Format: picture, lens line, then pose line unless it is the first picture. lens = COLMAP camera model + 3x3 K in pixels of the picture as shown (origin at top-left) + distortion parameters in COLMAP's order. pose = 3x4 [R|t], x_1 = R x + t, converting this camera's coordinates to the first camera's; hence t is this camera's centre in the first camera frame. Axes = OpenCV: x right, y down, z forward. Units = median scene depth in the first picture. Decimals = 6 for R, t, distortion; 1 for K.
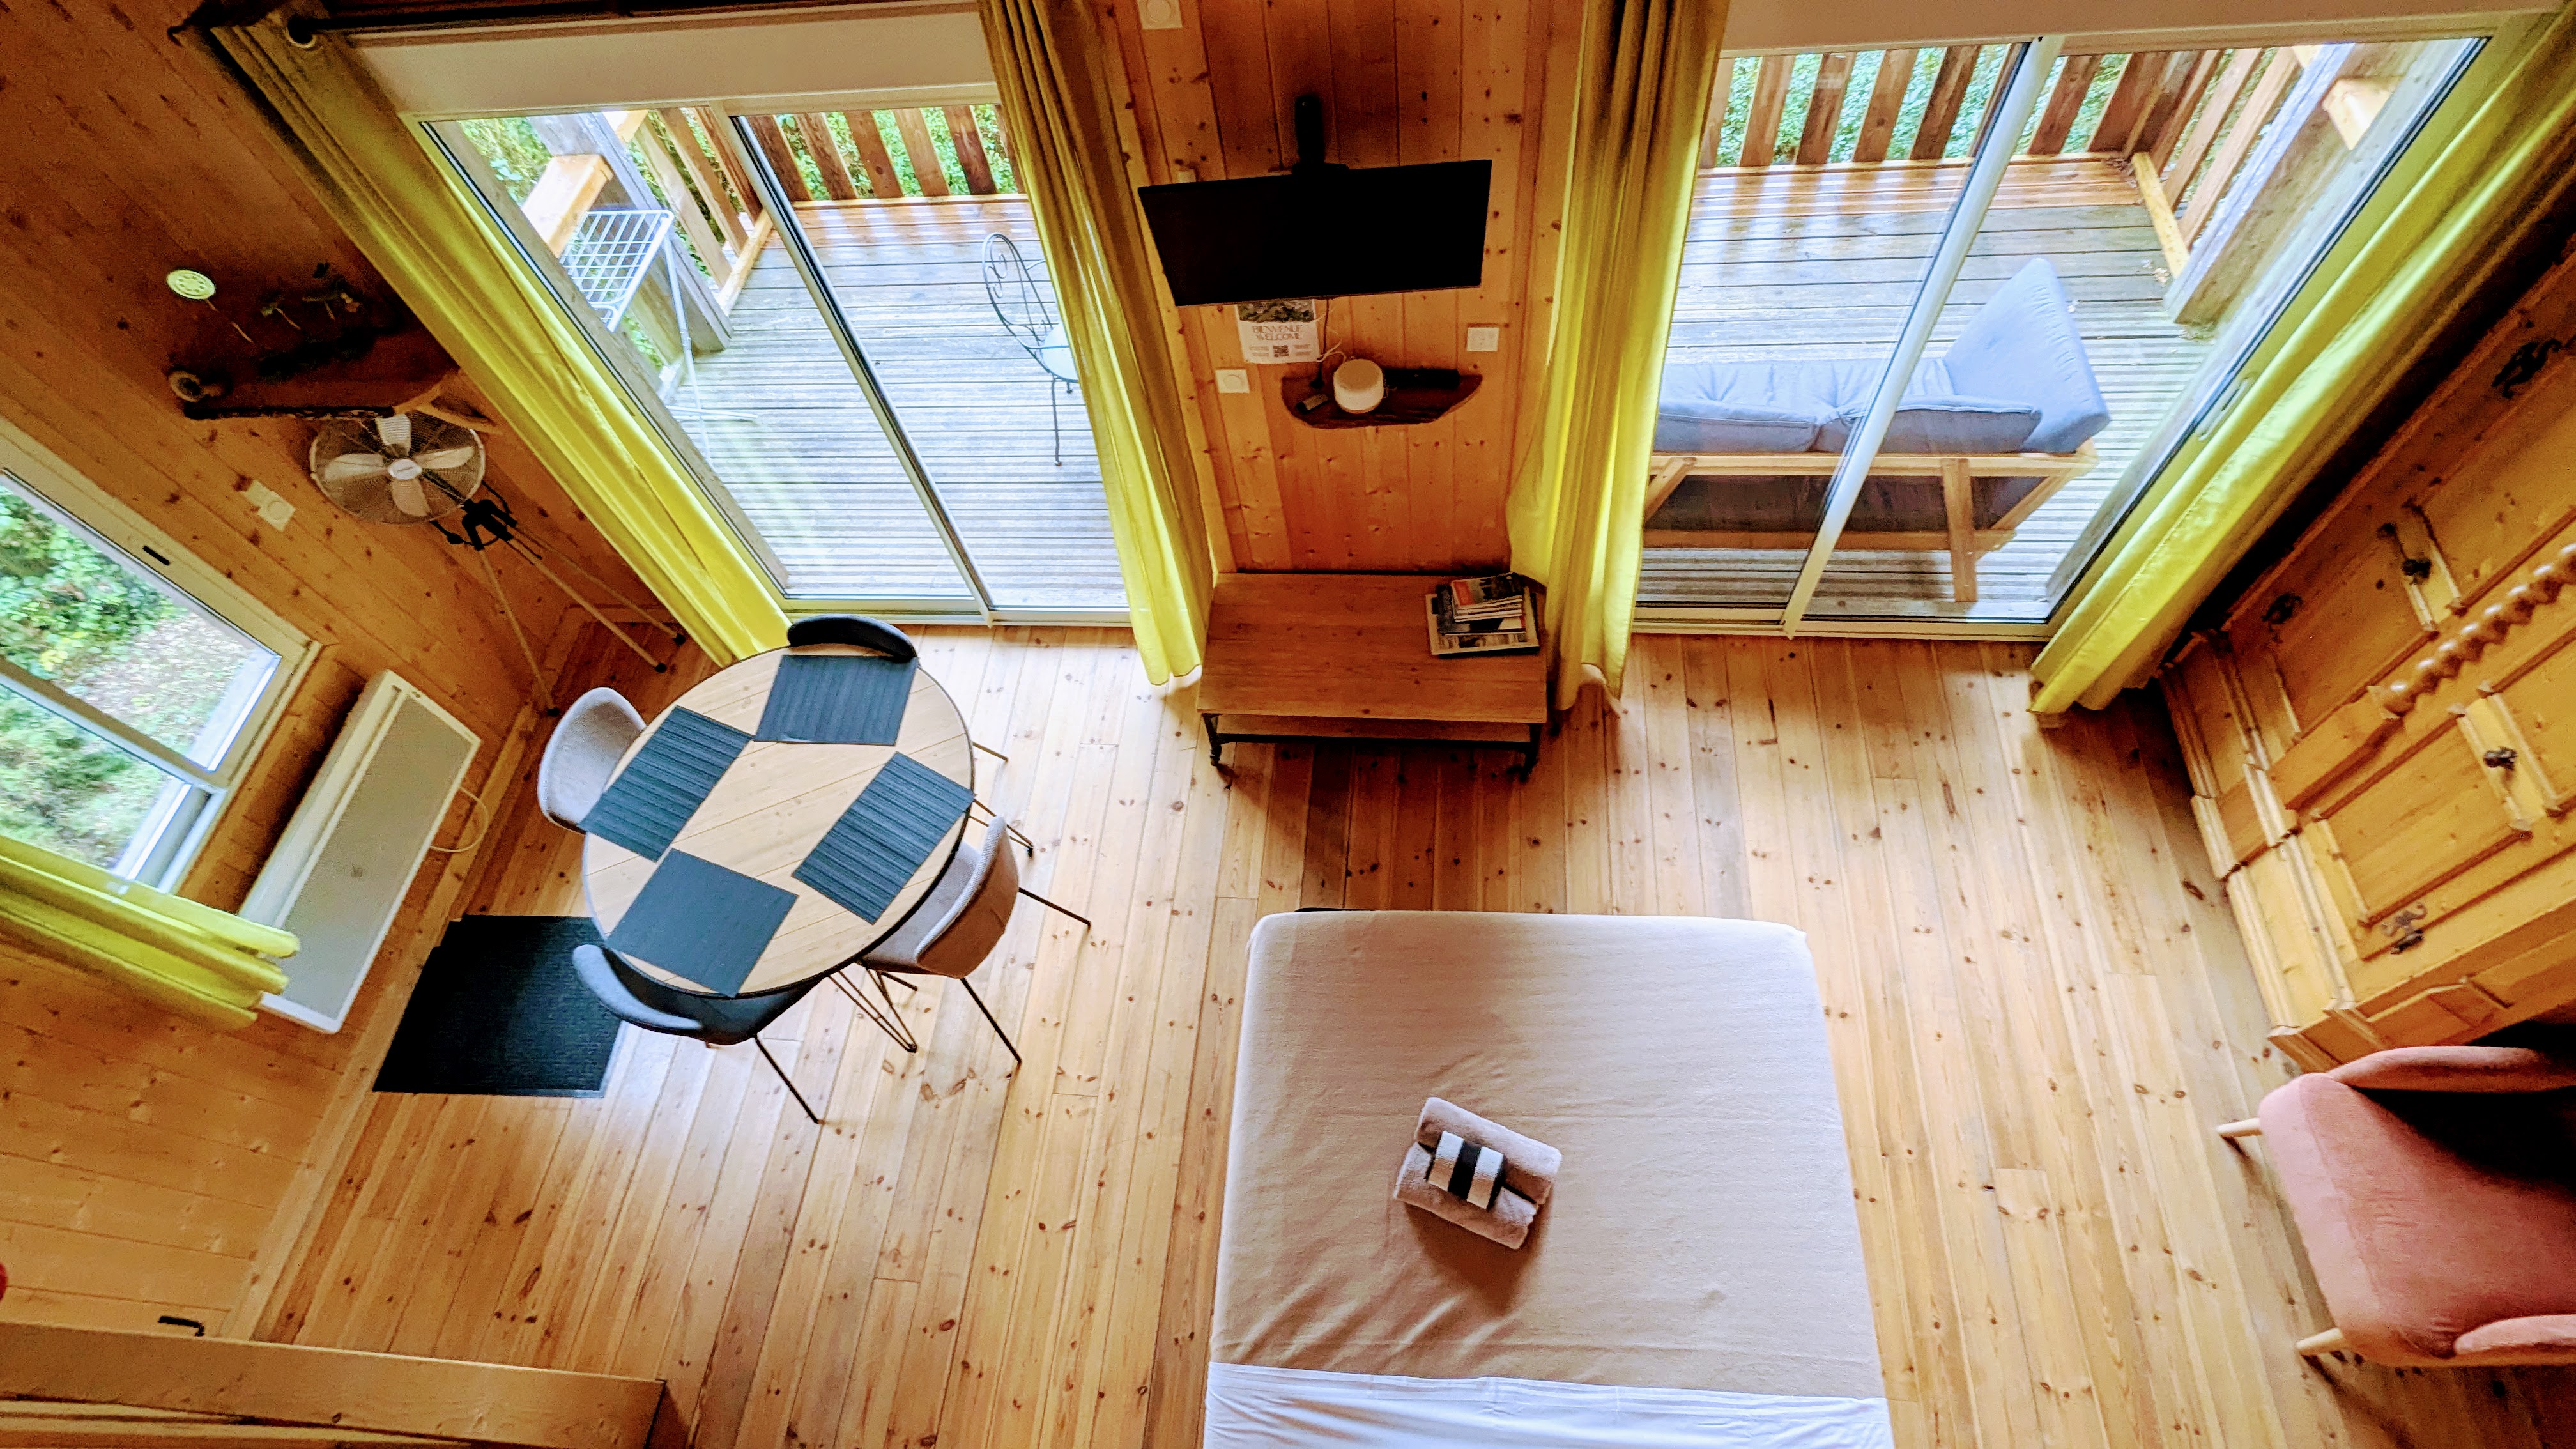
lens RADIAL K [[1214.2, 0, 1296.3], [0, 1214.2, 724.6], [0, 0, 1]] dist [-0.005397, 0.002401]
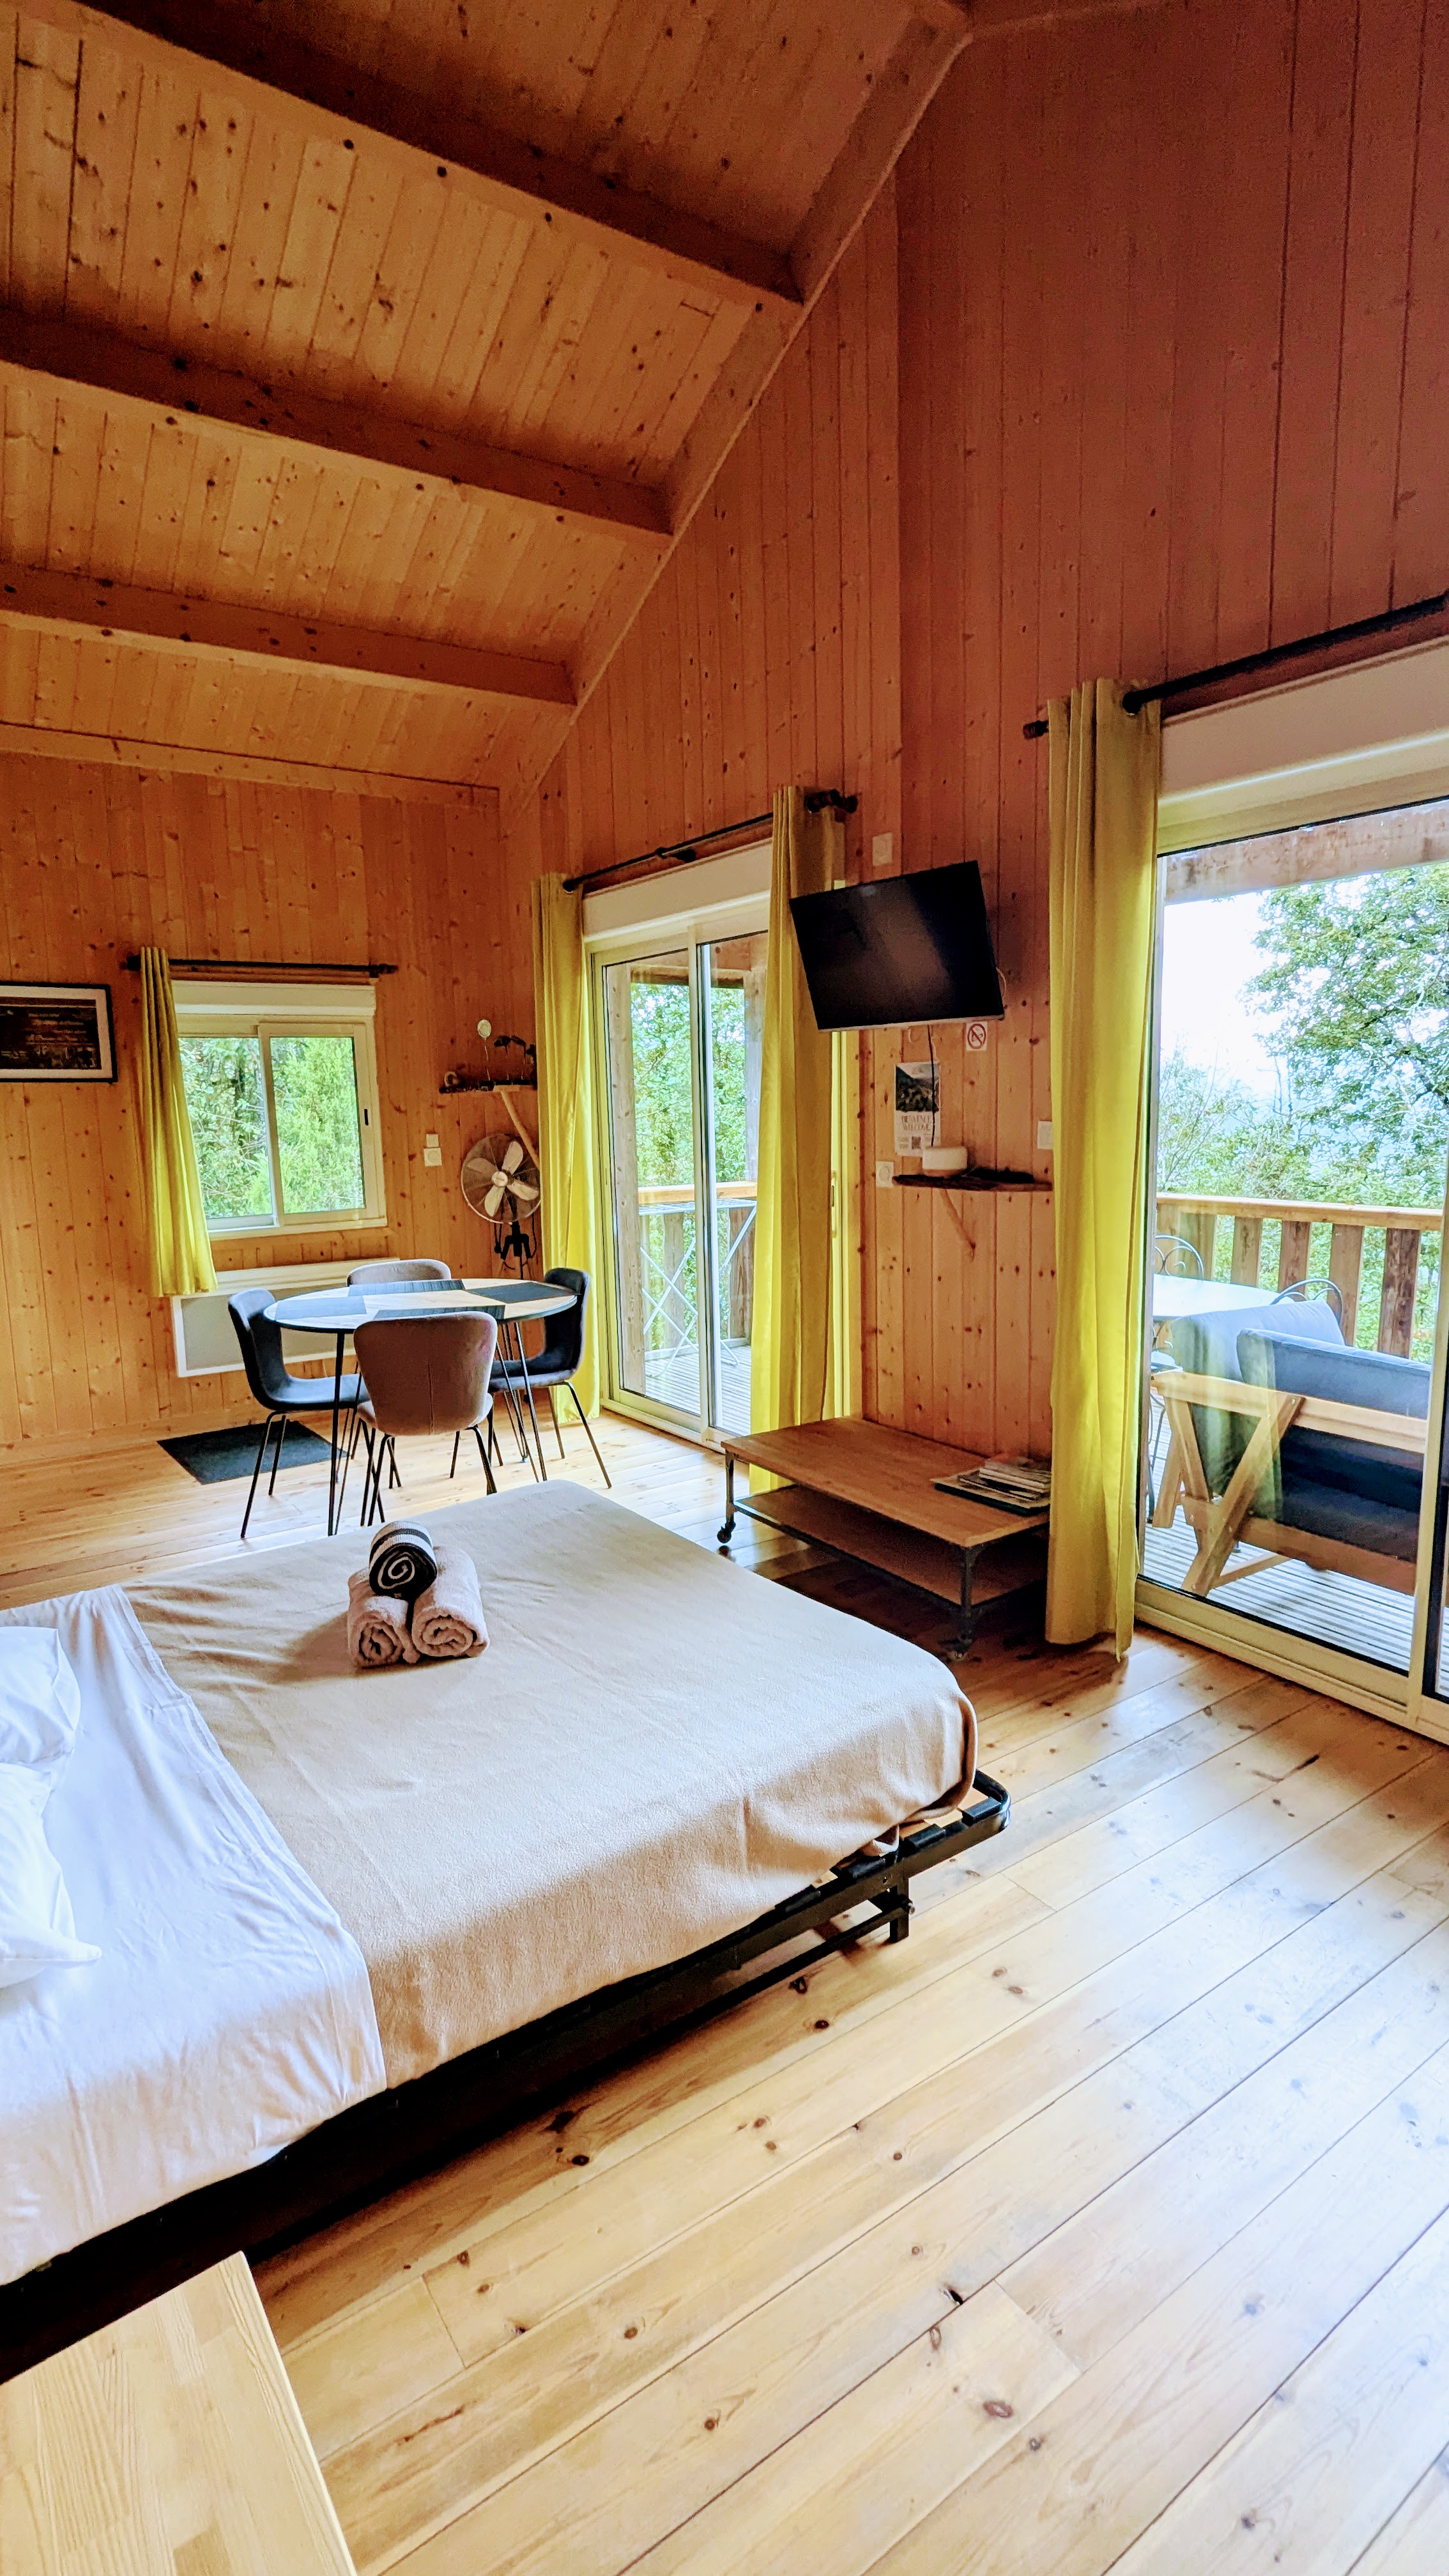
lens RADIAL K [[1214.2, 0, 719.9], [0, 1214.2, 1281.5], [0, 0, 1]] dist [-0.005397, 0.002401]
pose [[0.637301, 0.197168, -0.744965, 0.722632], [-0.681771, 0.594885, -0.425793, 0.379898], [0.359216, 0.779254, 0.513544, 0.404965]]
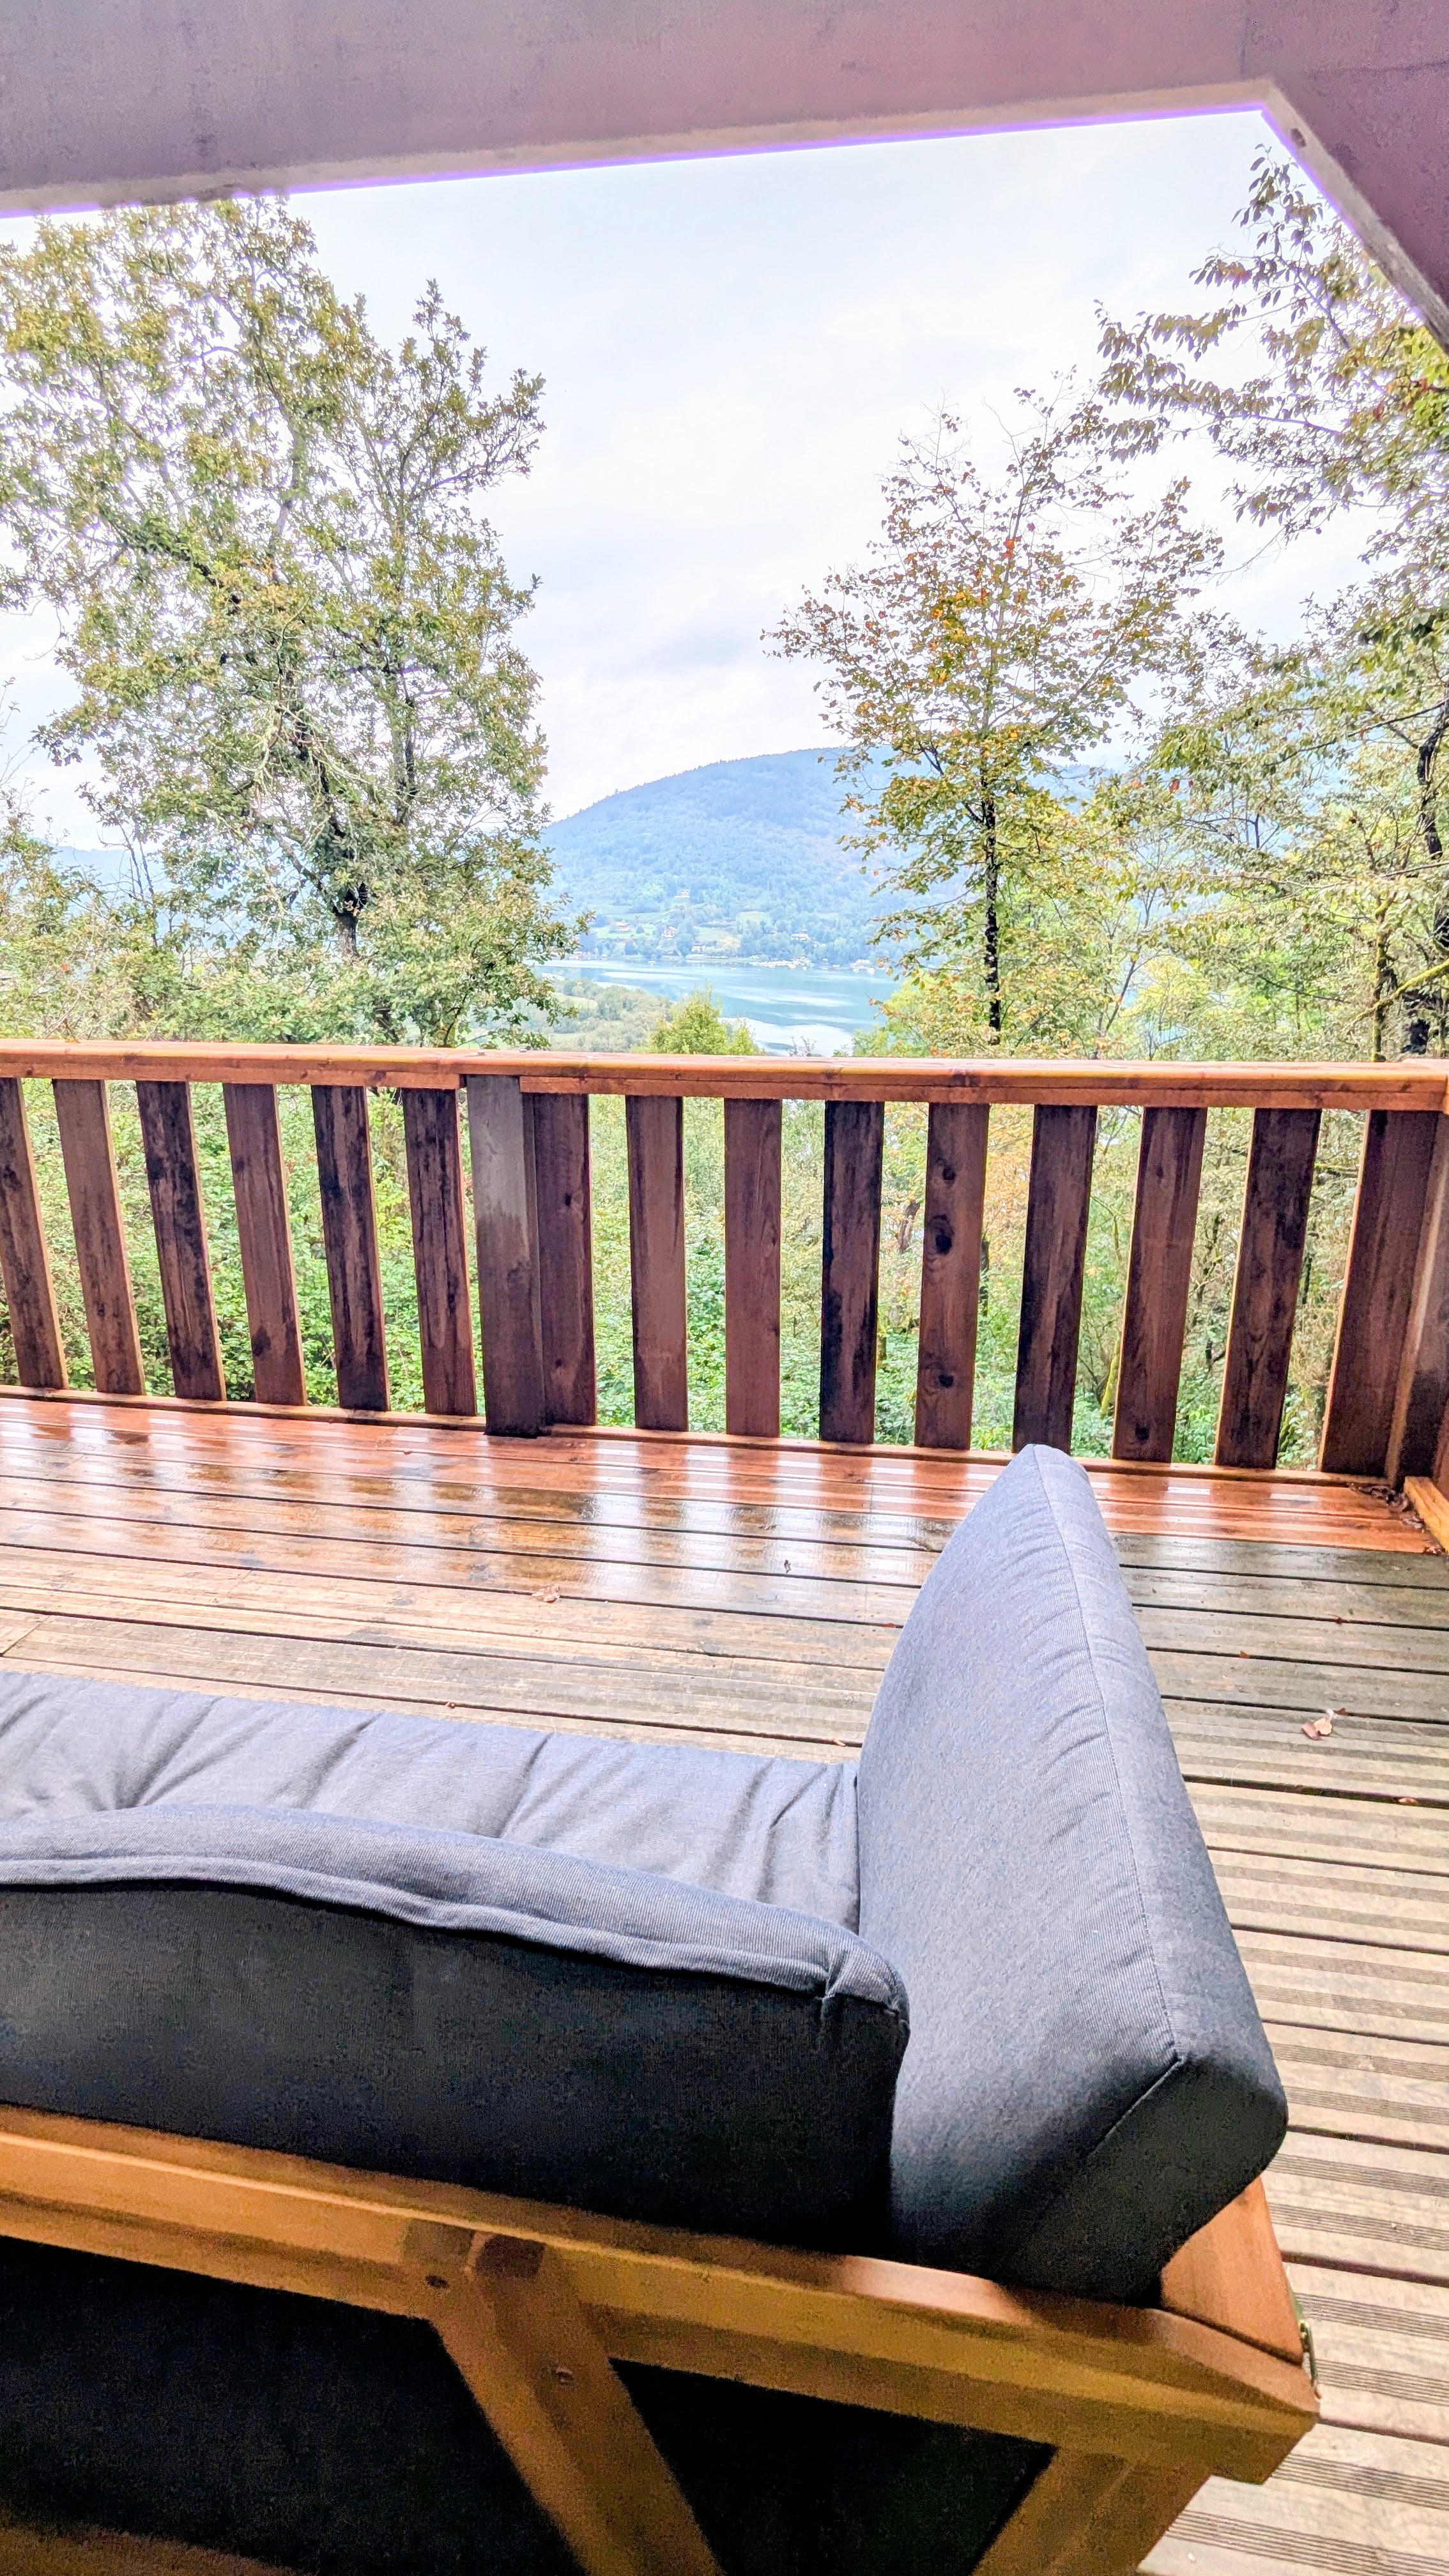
lens RADIAL K [[1214.2, 0, 716.3], [0, 1214.2, 1276.5], [0, 0, 1]] dist [-0.005397, 0.002401]
pose [[0.992458, 0.116071, -0.039436, 0.596885], [-0.113704, 0.751374, -0.650007, -0.224498], [-0.045816, 0.649589, 0.758904, 0.817379]]
